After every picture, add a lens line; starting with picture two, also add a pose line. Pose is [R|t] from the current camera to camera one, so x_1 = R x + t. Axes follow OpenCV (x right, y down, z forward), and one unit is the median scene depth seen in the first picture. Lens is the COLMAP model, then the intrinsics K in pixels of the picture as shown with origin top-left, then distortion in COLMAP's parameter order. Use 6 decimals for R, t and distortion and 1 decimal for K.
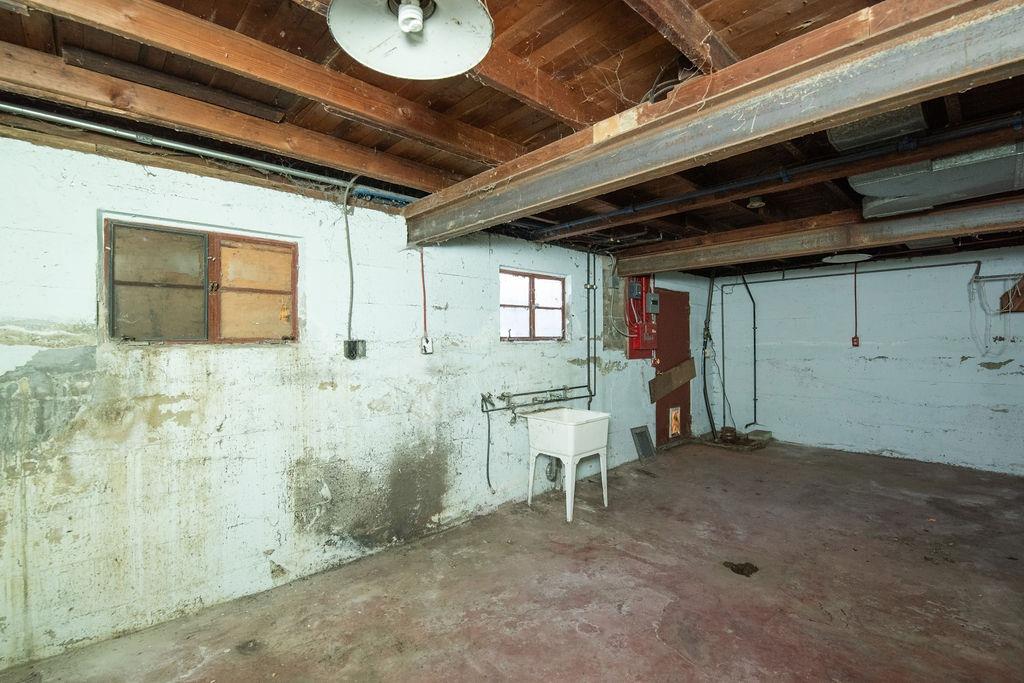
lens RADIAL K [[454.4, 0, 512.0], [0, 454.4, 341.5], [0, 0, 1]] dist [-0.003813, -0.007678]
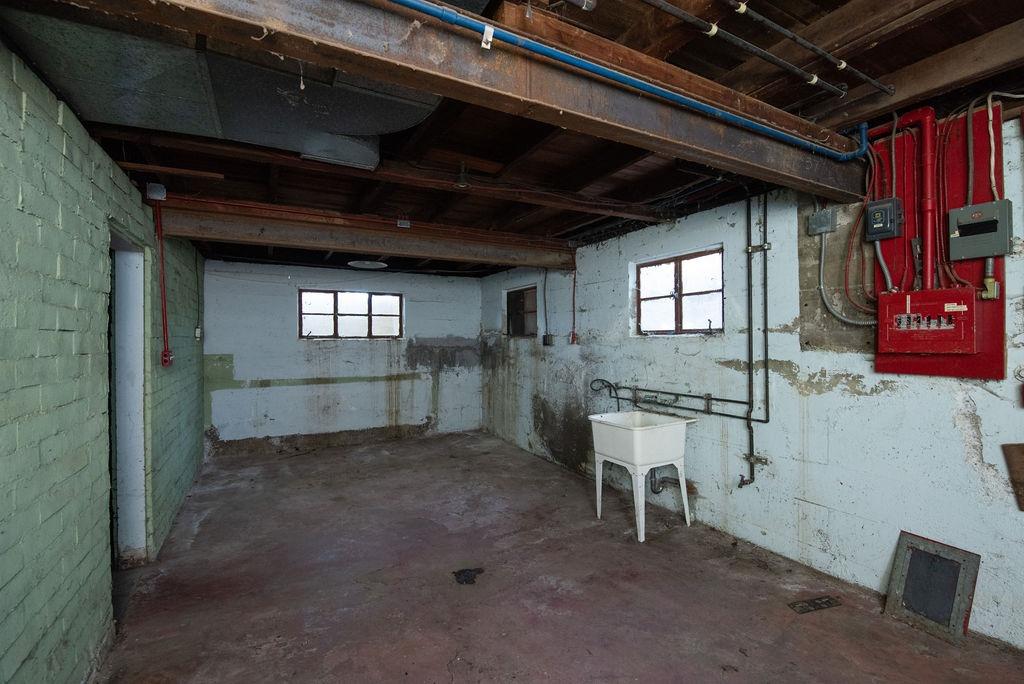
lens RADIAL K [[445.2, 0, 512.0], [0, 445.2, 342.0], [0, 0, 1]] dist [-0.002034, -0.009305]
pose [[-0.248122, 0.018502, -0.968552, 1.174764], [0.008693, 0.999820, 0.016872, -0.005161], [0.968690, -0.004233, -0.248238, 1.125492]]
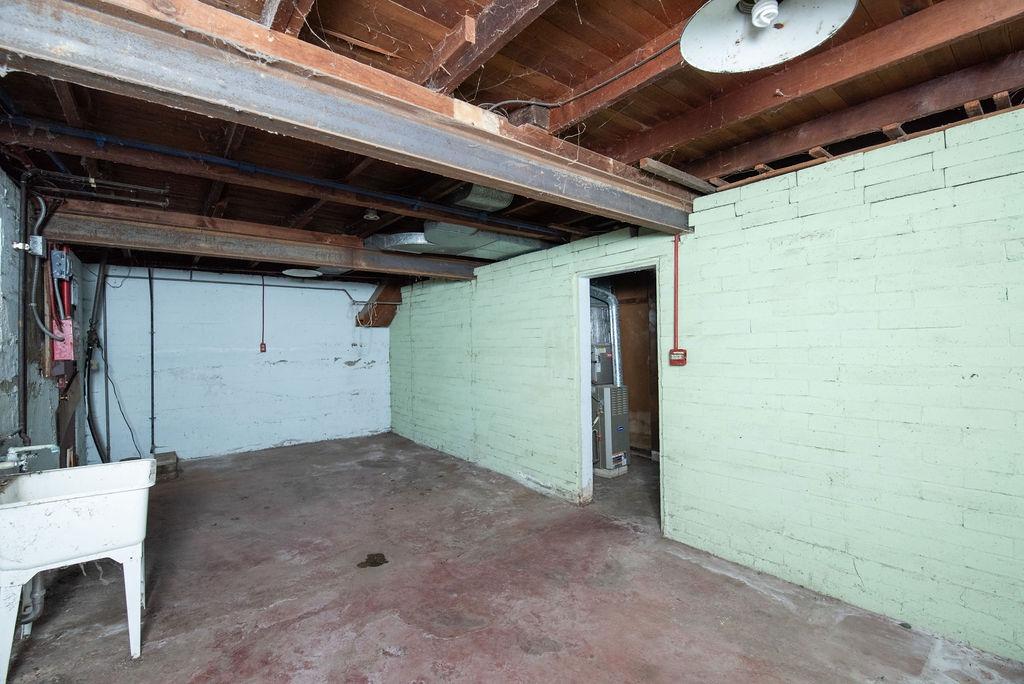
lens RADIAL K [[445.2, 0, 512.0], [0, 445.2, 342.0], [0, 0, 1]] dist [-0.002034, -0.009305]
pose [[0.074674, 0.008997, 0.997167, -0.420434], [0.014592, 0.999842, -0.010114, 0.009884], [-0.997101, 0.015306, 0.074531, 0.507226]]
